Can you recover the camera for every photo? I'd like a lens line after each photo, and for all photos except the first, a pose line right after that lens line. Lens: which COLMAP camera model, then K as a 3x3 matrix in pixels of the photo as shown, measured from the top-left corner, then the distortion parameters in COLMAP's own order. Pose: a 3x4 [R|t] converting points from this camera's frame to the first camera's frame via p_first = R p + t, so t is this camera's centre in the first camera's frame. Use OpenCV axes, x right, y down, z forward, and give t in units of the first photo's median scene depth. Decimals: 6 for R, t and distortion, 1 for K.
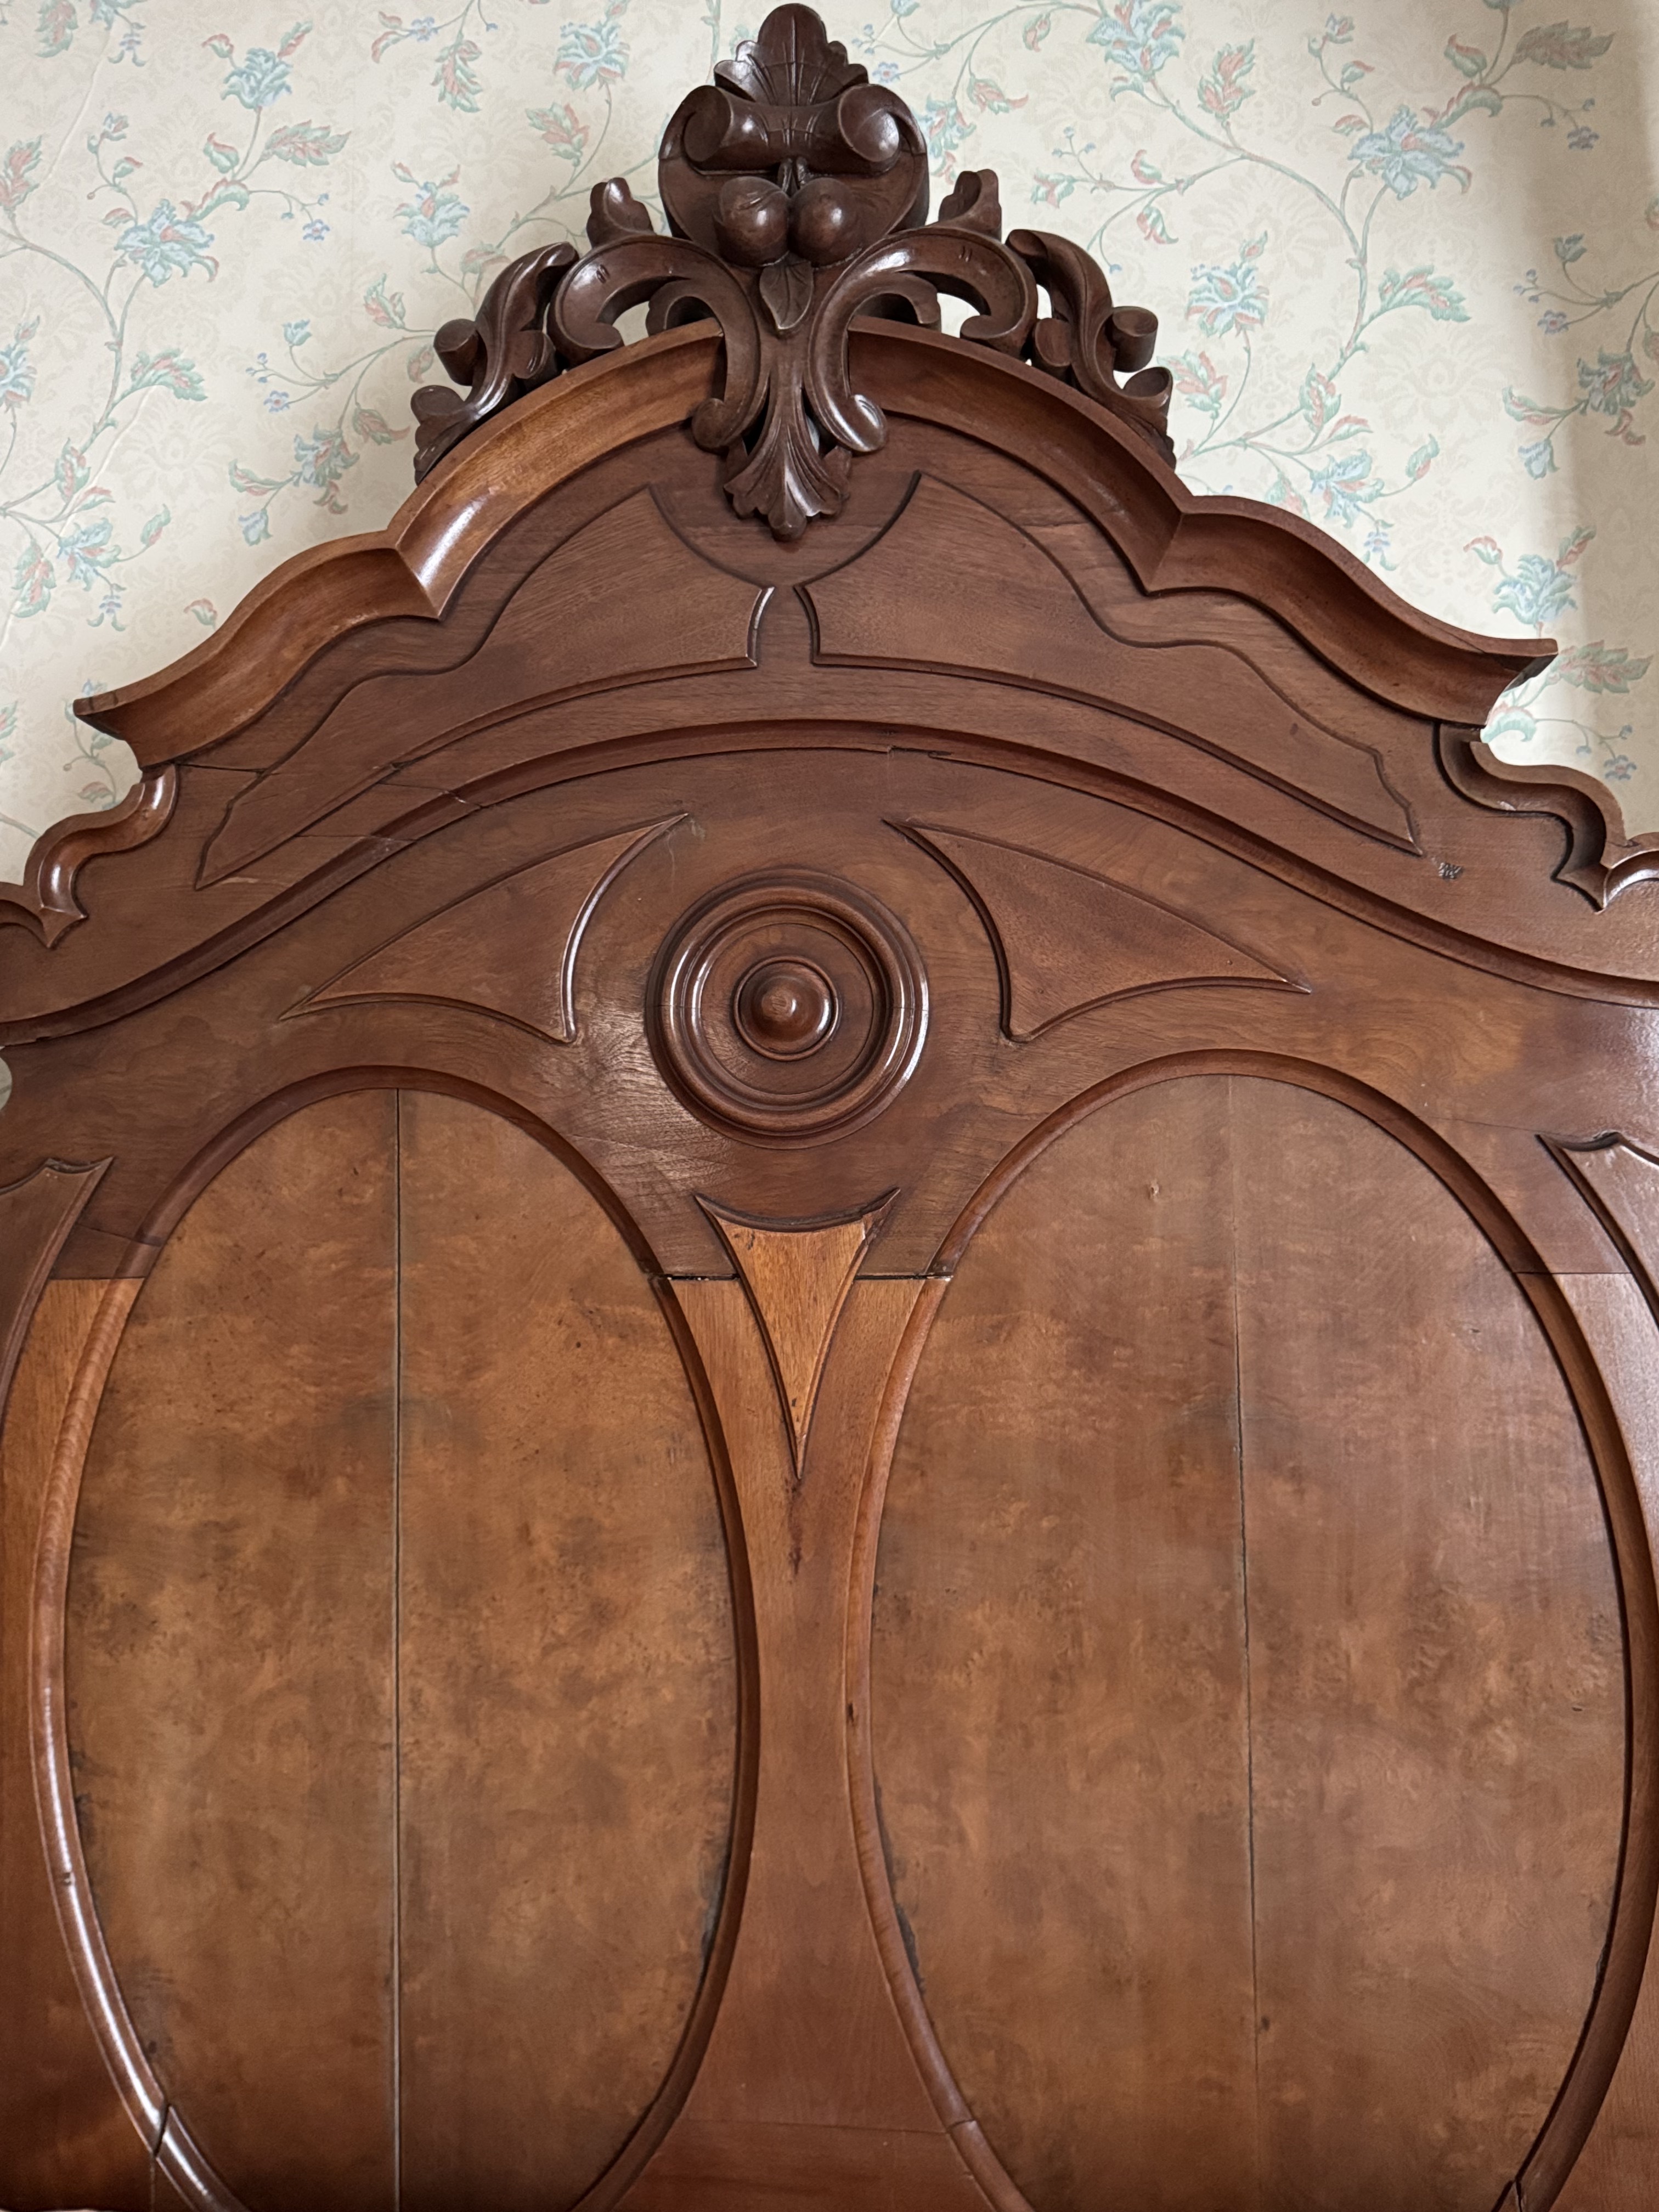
lens RADIAL K [[1651.8, 0, 830.2], [0, 1651.8, 1111.7], [0, 0, 1]] dist [0.045432, -0.065554]
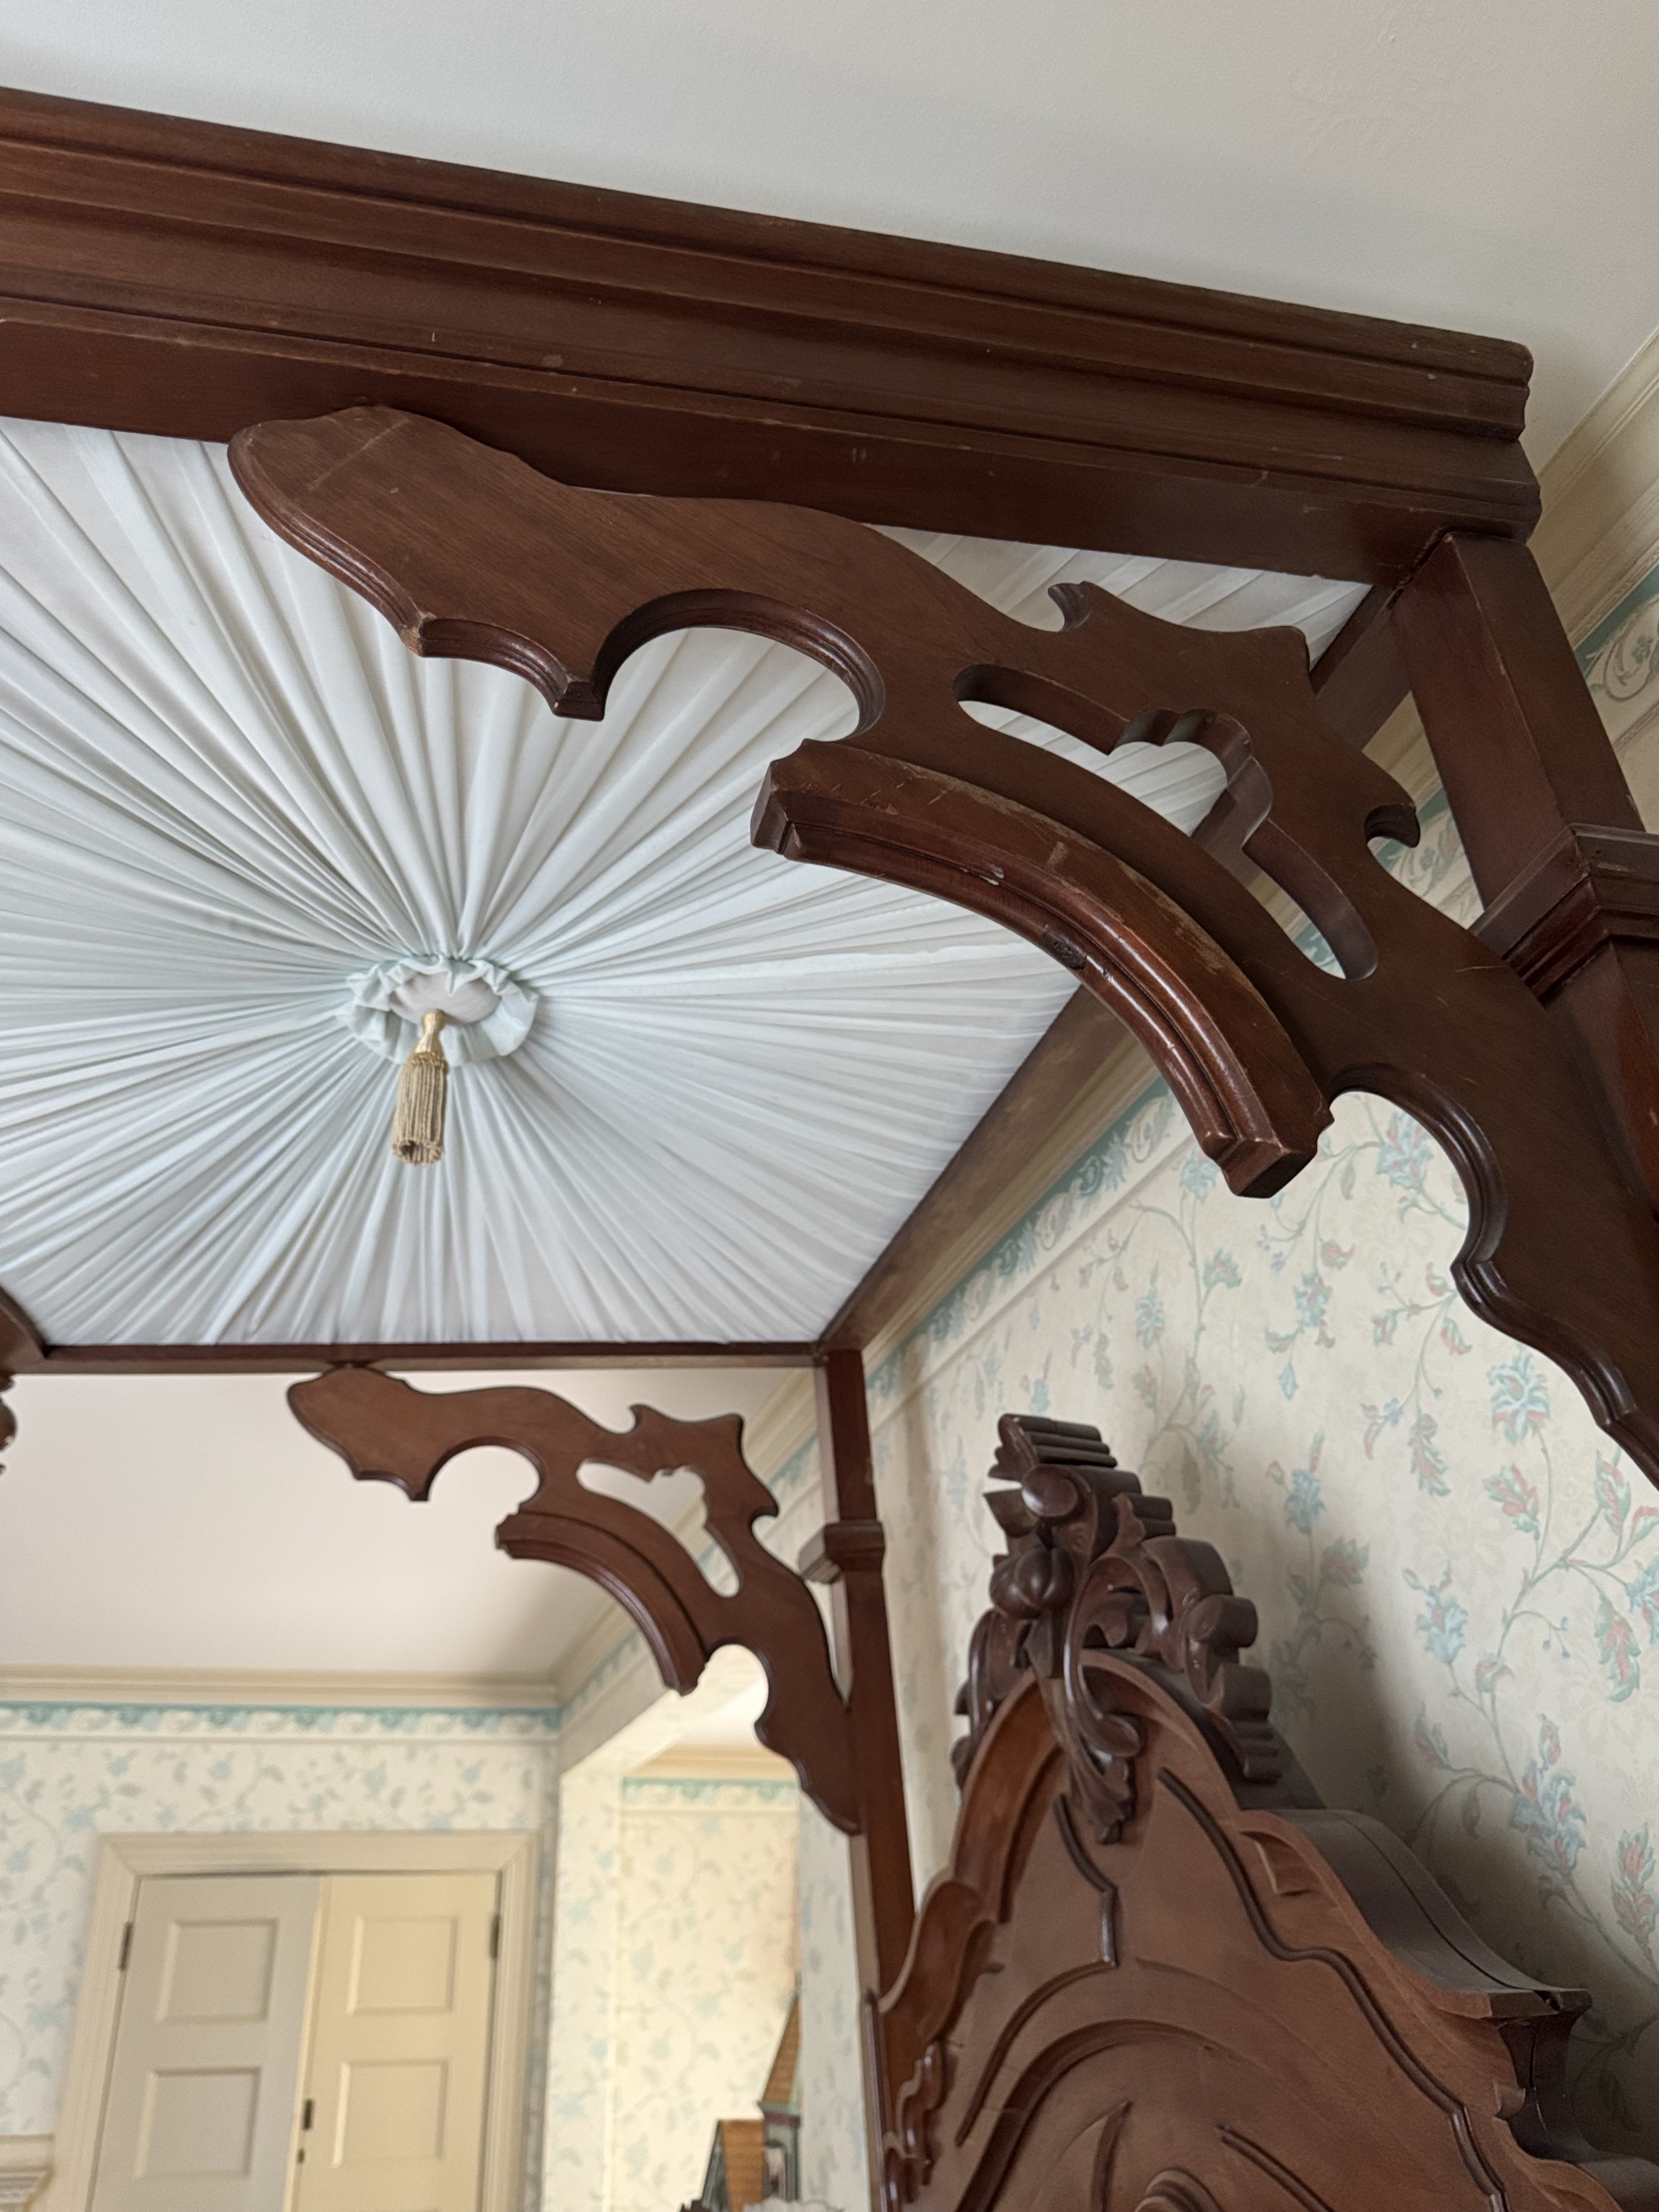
lens RADIAL K [[1651.8, 0, 790.1], [0, 1651.8, 1106.9], [0, 0, 1]] dist [0.045432, -0.065554]
pose [[0.367836, -0.438754, -0.819873, 1.011067], [0.108475, 0.895914, -0.430780, -0.313754], [0.923542, 0.069521, 0.377143, 0.307626]]
